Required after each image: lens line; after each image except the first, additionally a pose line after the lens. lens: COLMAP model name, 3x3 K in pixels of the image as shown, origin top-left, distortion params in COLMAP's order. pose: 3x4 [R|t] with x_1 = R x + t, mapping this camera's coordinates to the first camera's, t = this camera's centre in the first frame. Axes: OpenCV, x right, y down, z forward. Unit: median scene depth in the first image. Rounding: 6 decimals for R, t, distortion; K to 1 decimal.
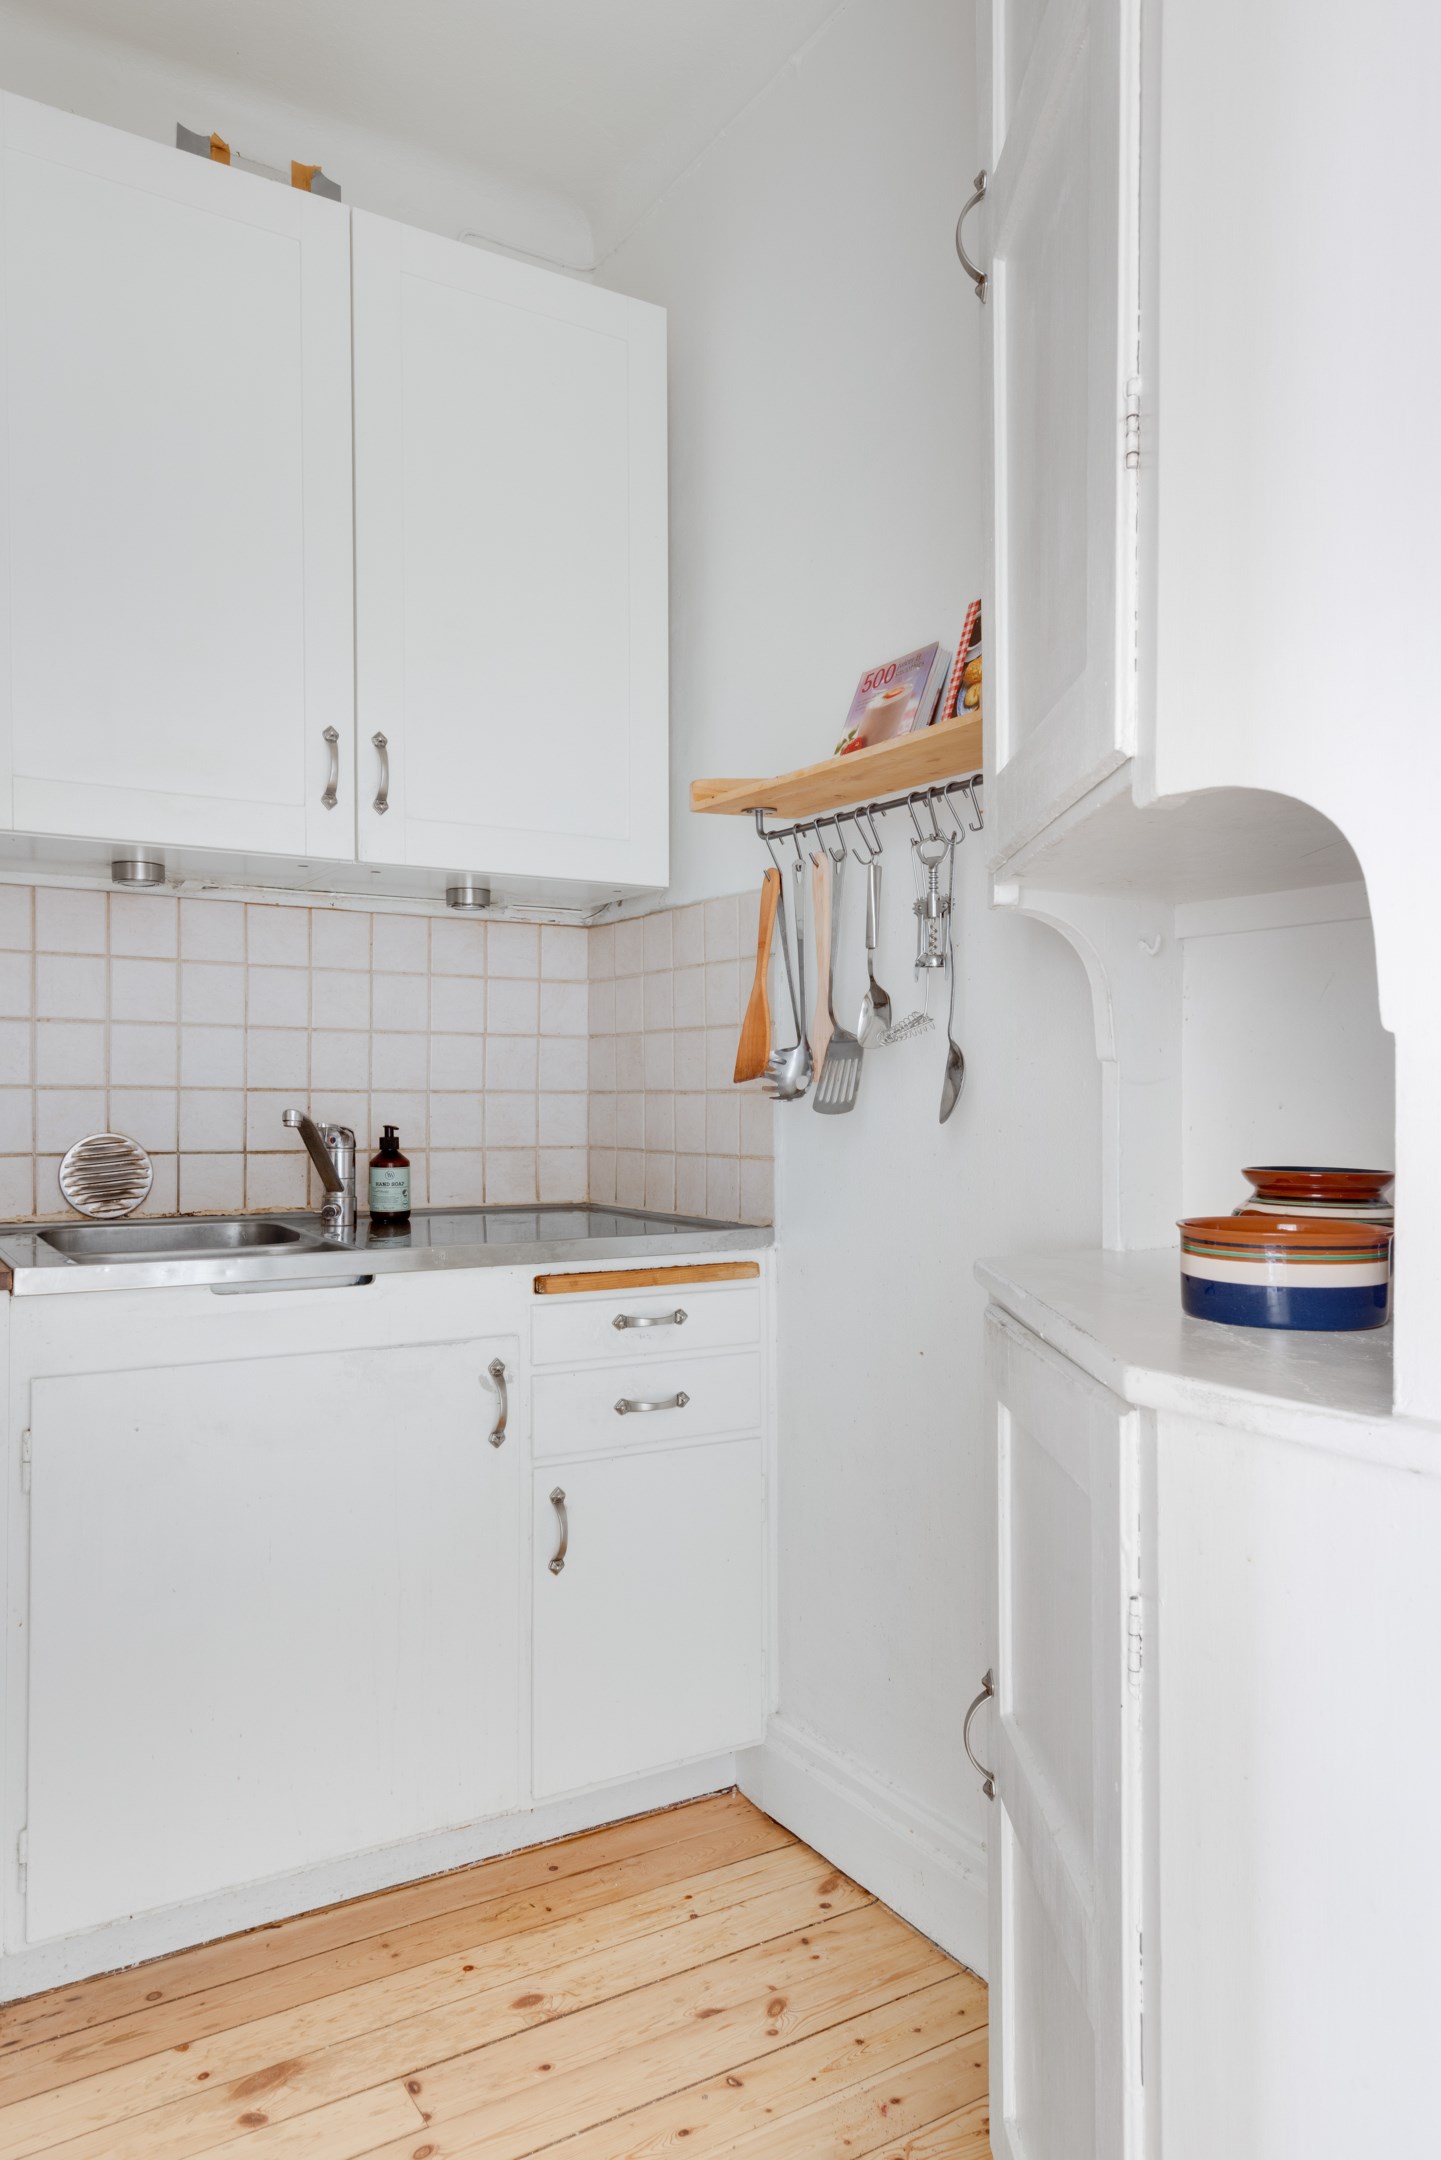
lens RADIAL K [[1536.6, 0, 796.1], [0, 1536.6, 1103.9], [0, 0, 1]] dist [0.047219, -0.000116]
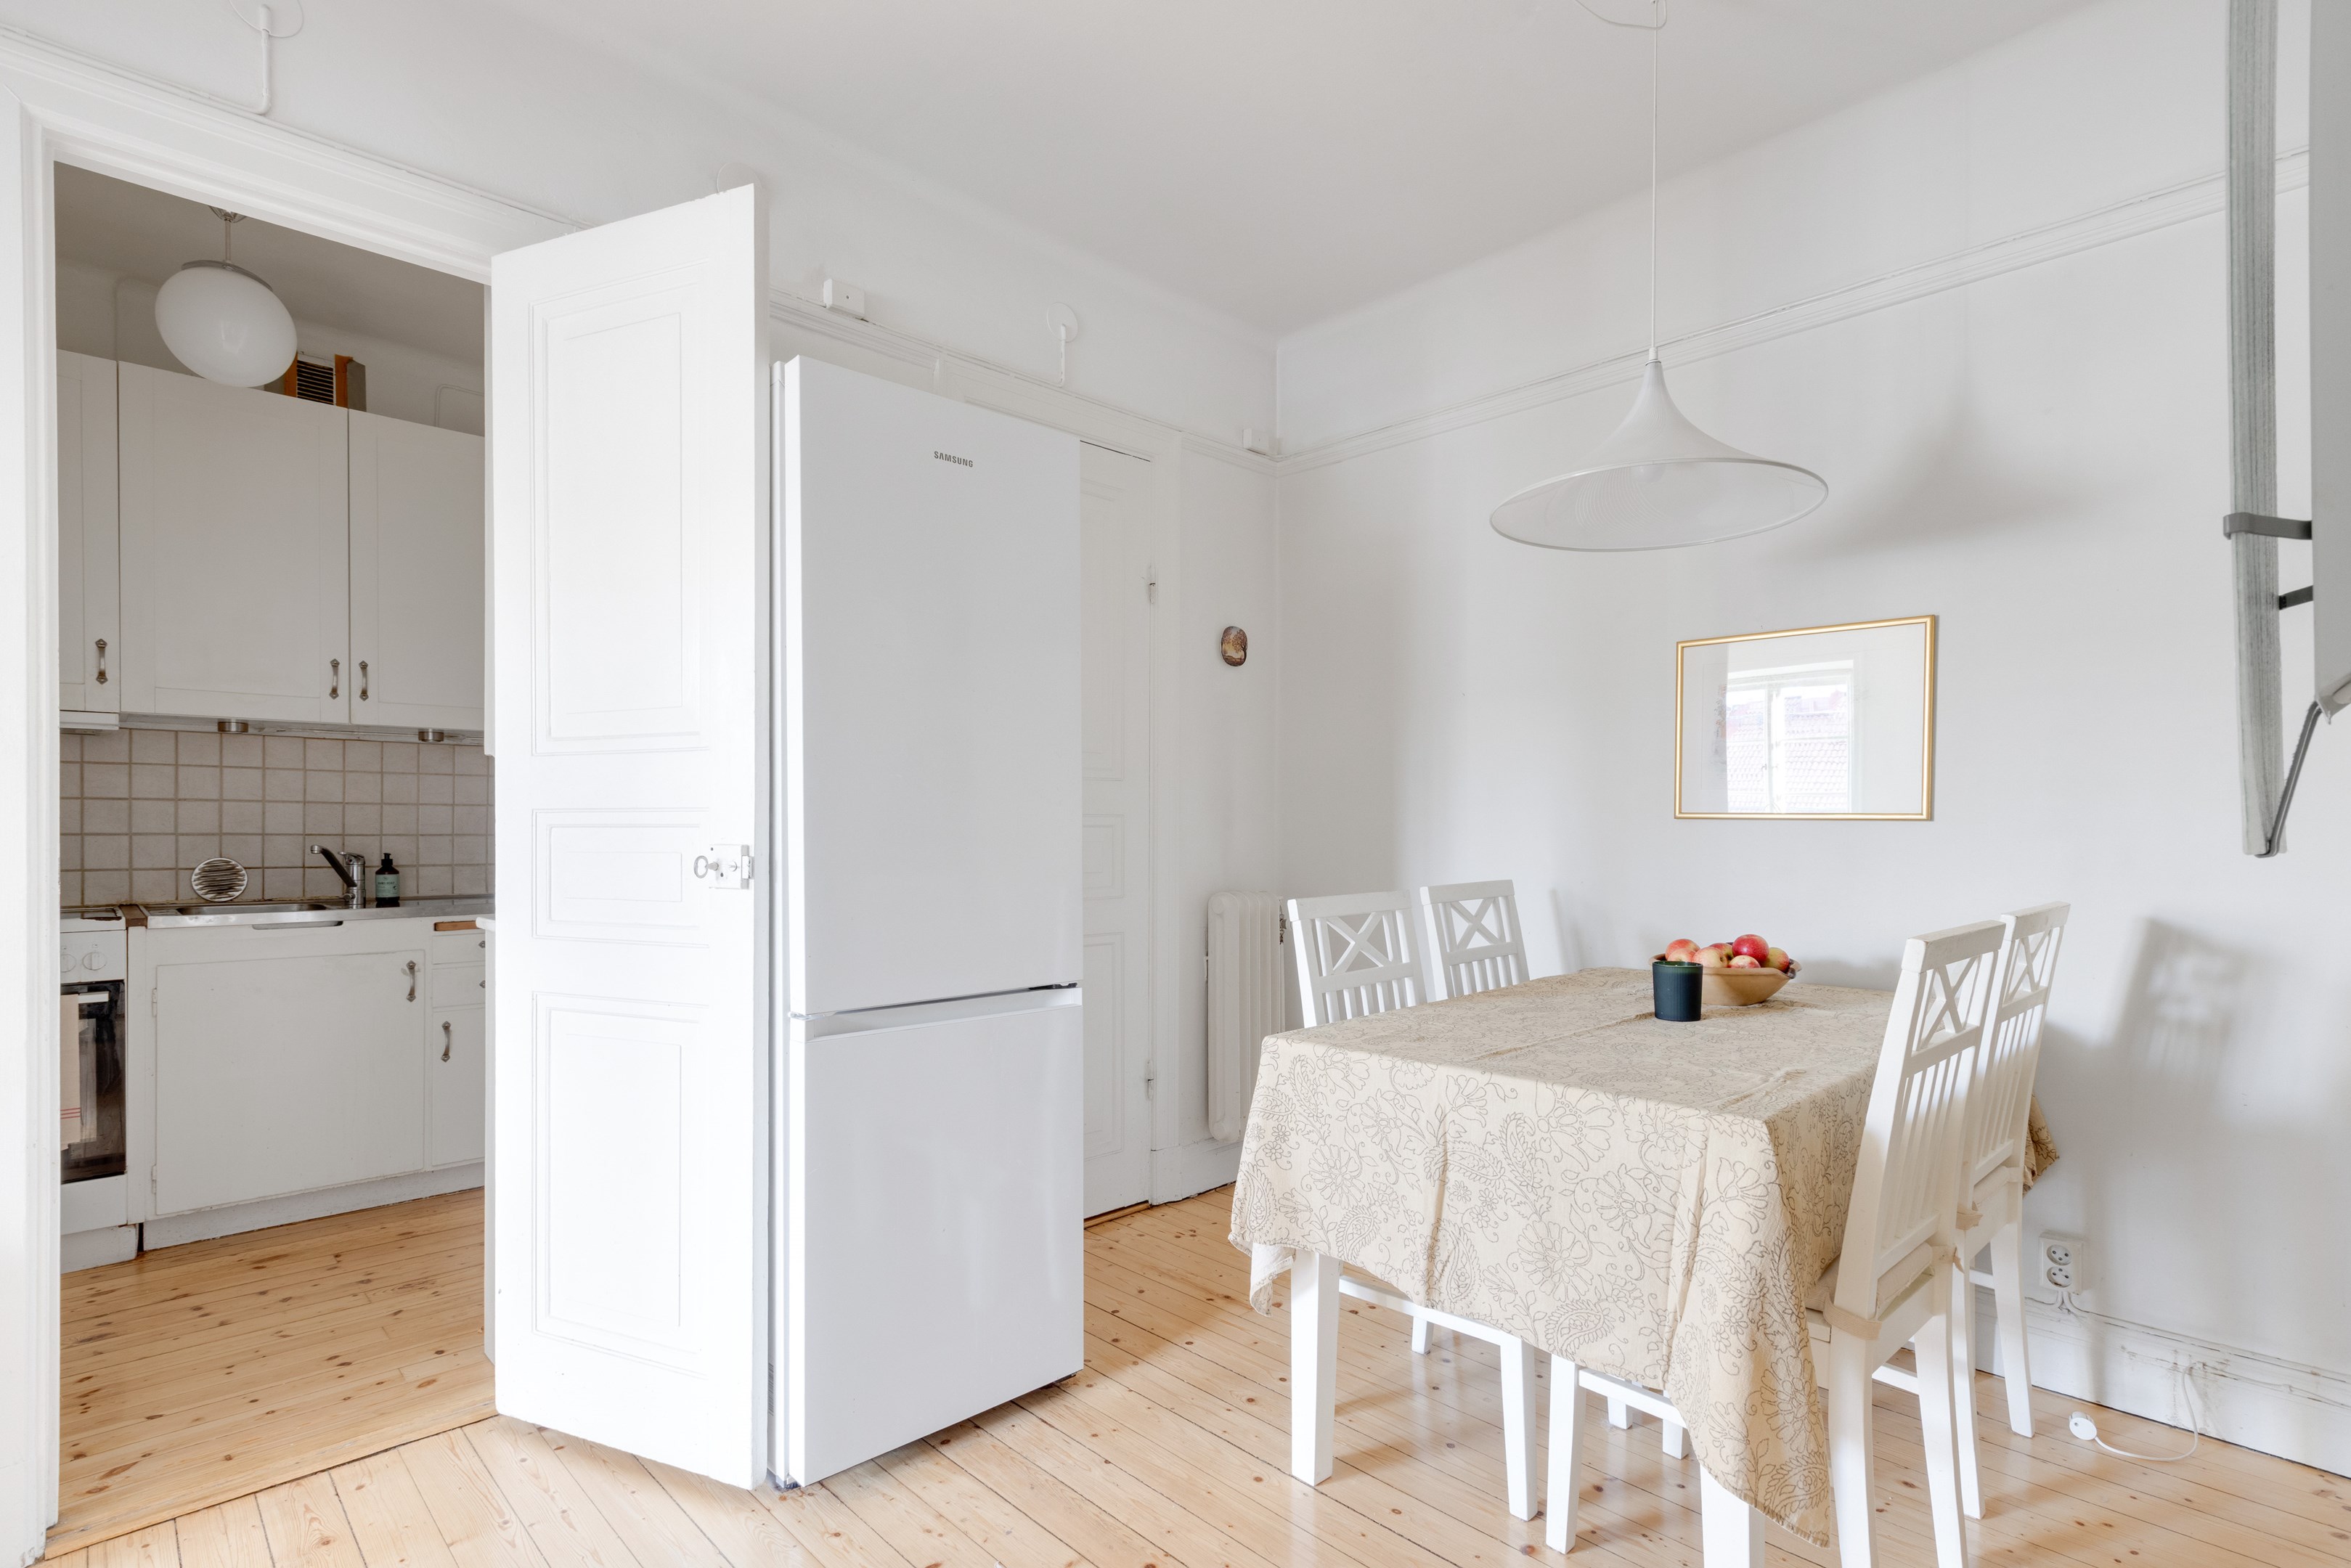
lens RADIAL K [[1093.4, 0, 1114.8], [0, 1093.4, 832.0], [0, 0, 1]] dist [0.004515, -0.000627]
pose [[0.979430, -0.002977, 0.201764, 0.414338], [0.004149, 0.999977, -0.005389, -0.001505], [-0.201743, 0.006115, 0.979419, -0.626169]]
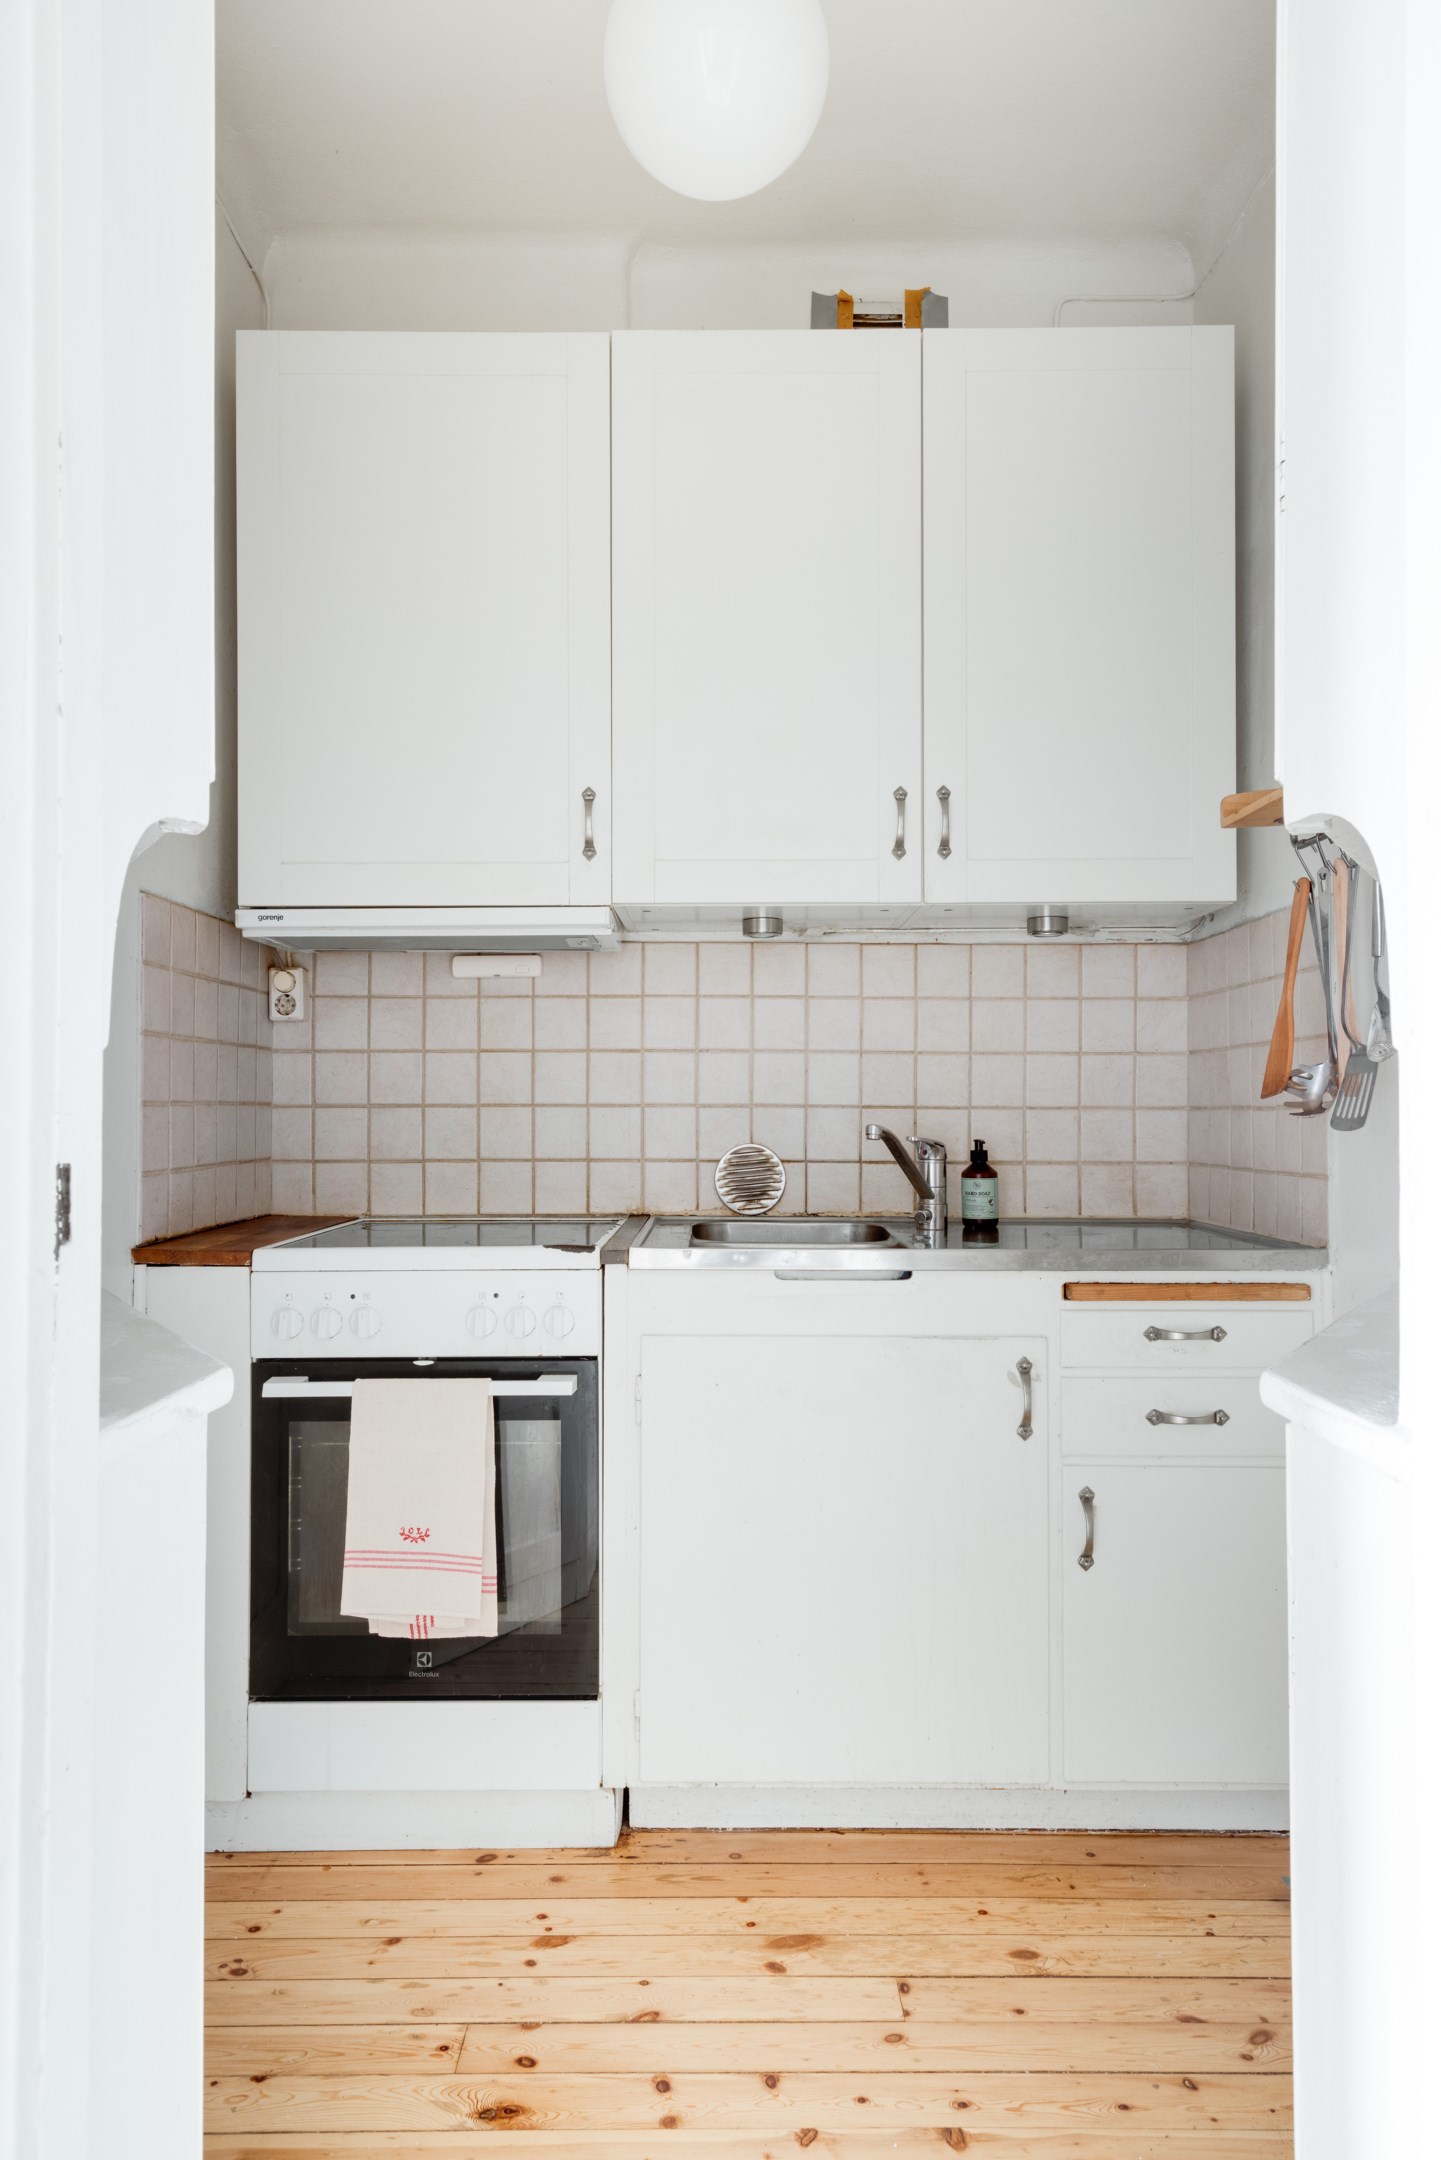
lens RADIAL K [[1536.6, 0, 668.0], [0, 1536.6, 1090.2], [0, 0, 1]] dist [0.047219, -0.000116]
pose [[0.839065, -0.009430, -0.543950, 0.165986], [-0.001355, 0.999810, -0.019423, 0.000702], [0.544030, 0.017034, 0.838893, -0.035189]]
